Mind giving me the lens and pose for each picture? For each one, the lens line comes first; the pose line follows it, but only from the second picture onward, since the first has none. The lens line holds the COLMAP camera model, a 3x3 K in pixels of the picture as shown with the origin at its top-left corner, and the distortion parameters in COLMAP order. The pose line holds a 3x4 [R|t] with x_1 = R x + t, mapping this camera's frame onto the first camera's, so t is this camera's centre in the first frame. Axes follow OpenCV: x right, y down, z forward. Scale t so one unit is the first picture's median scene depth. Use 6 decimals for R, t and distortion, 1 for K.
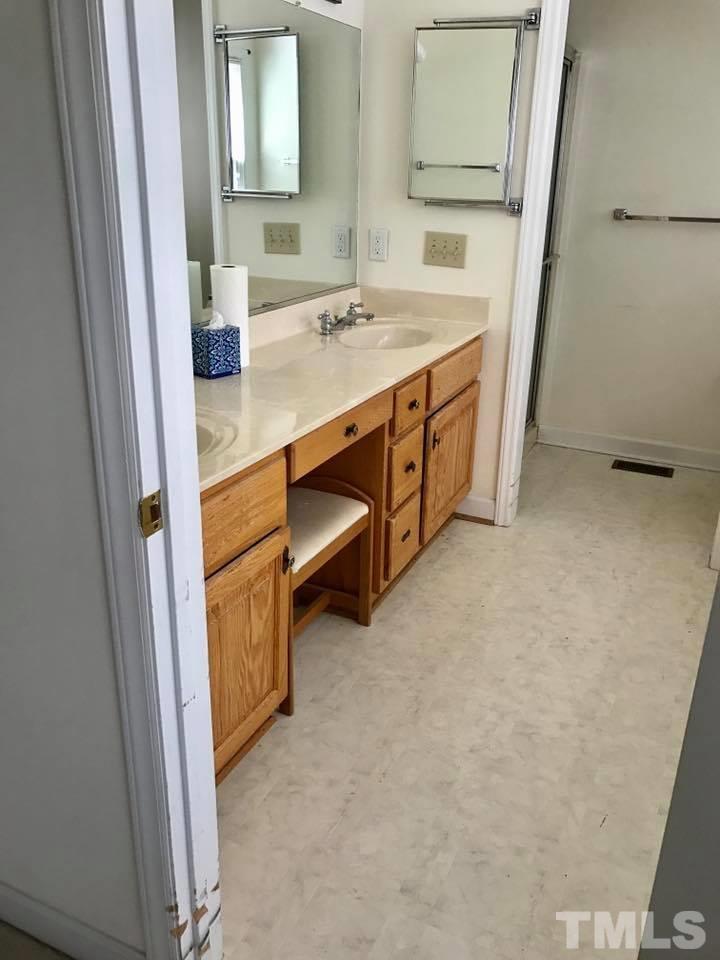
lens RADIAL K [[795.8, 0, 359.3], [0, 795.8, 482.5], [0, 0, 1]] dist [0.029873, -0.005569]
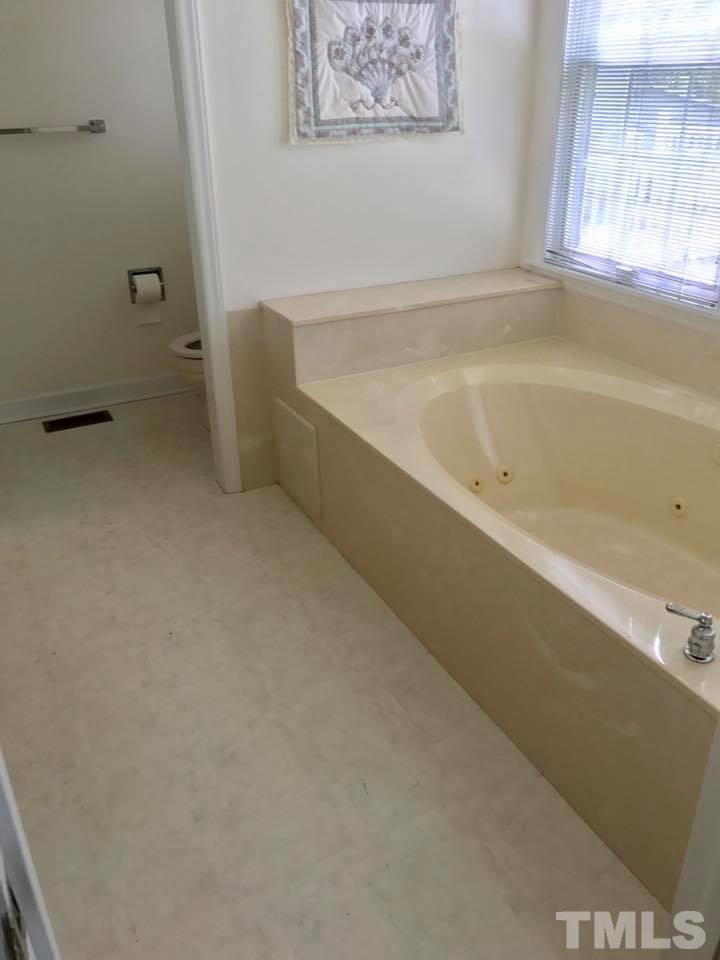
lens RADIAL K [[795.8, 0, 359.8], [0, 795.8, 474.2], [0, 0, 1]] dist [0.029873, -0.005569]
pose [[0.603886, -0.384421, 0.698242, -0.135931], [0.323338, 0.918843, 0.226229, -0.082345], [-0.728542, 0.089152, 0.679174, 0.210650]]
